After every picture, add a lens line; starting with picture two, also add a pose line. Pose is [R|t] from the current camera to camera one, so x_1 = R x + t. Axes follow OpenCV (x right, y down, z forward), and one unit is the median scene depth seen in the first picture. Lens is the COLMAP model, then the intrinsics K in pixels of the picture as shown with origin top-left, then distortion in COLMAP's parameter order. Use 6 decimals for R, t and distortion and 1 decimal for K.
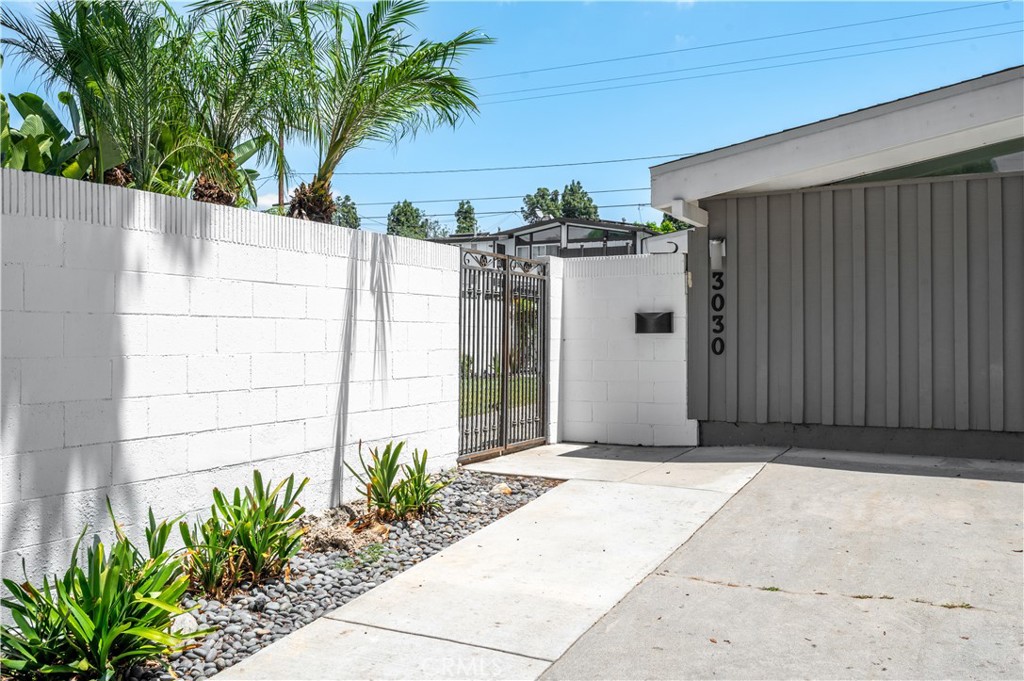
lens RADIAL K [[887.1, 0, 510.1], [0, 887.1, 299.9], [0, 0, 1]] dist [0.043063, 0.002405]
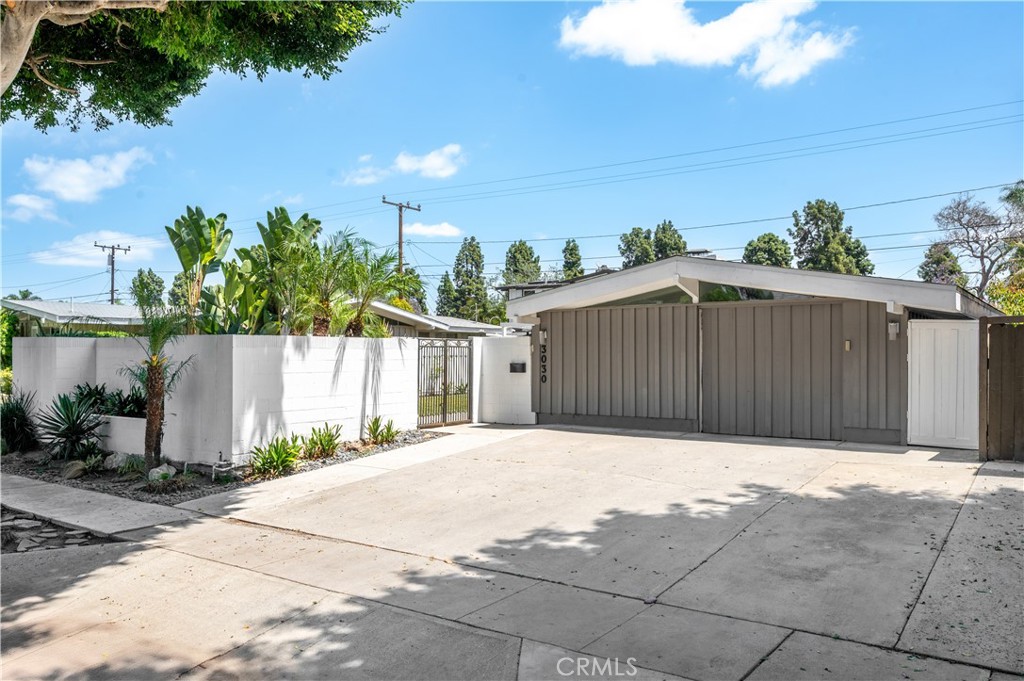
lens RADIAL K [[780.7, 0, 512.0], [0, 780.7, 340.5], [0, 0, 1]] dist [0.003969, 0.000235]
pose [[0.990270, -0.001076, -0.139155, 0.424175], [0.004410, 0.999710, 0.023657, -0.088398], [0.139090, -0.024041, 0.989988, -0.916545]]
